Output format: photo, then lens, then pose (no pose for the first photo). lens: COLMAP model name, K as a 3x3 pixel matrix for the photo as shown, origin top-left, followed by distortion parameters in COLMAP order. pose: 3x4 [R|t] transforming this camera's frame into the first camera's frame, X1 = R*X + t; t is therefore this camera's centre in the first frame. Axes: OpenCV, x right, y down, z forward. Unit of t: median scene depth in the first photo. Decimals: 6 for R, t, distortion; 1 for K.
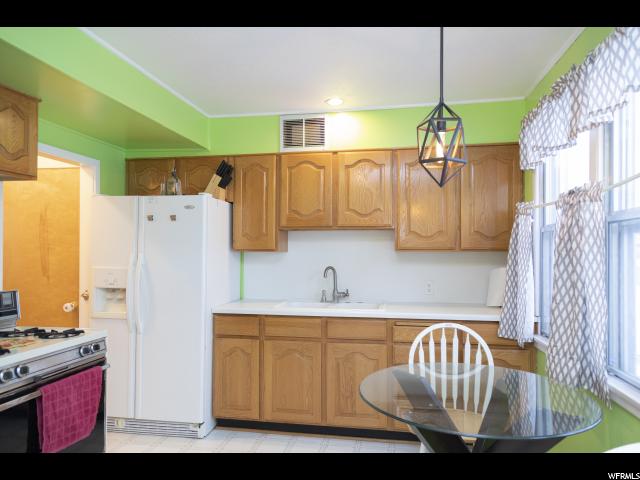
lens RADIAL K [[427.6, 0, 321.0], [0, 427.6, 243.7], [0, 0, 1]] dist [0.011299, 0.001346]
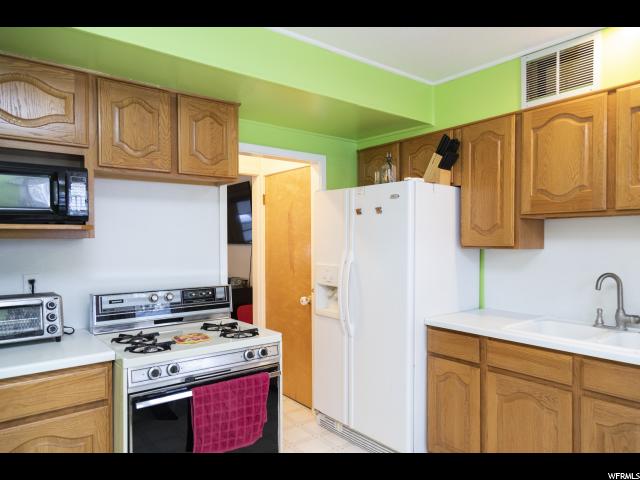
lens RADIAL K [[427.6, 0, 321.0], [0, 427.6, 243.7], [0, 0, 1]] dist [0.011299, 0.001346]
pose [[0.753673, 0.000711, -0.657249, 0.128544], [0.014708, 0.999731, 0.017947, -0.008998], [0.657085, -0.023193, 0.753460, 0.252326]]
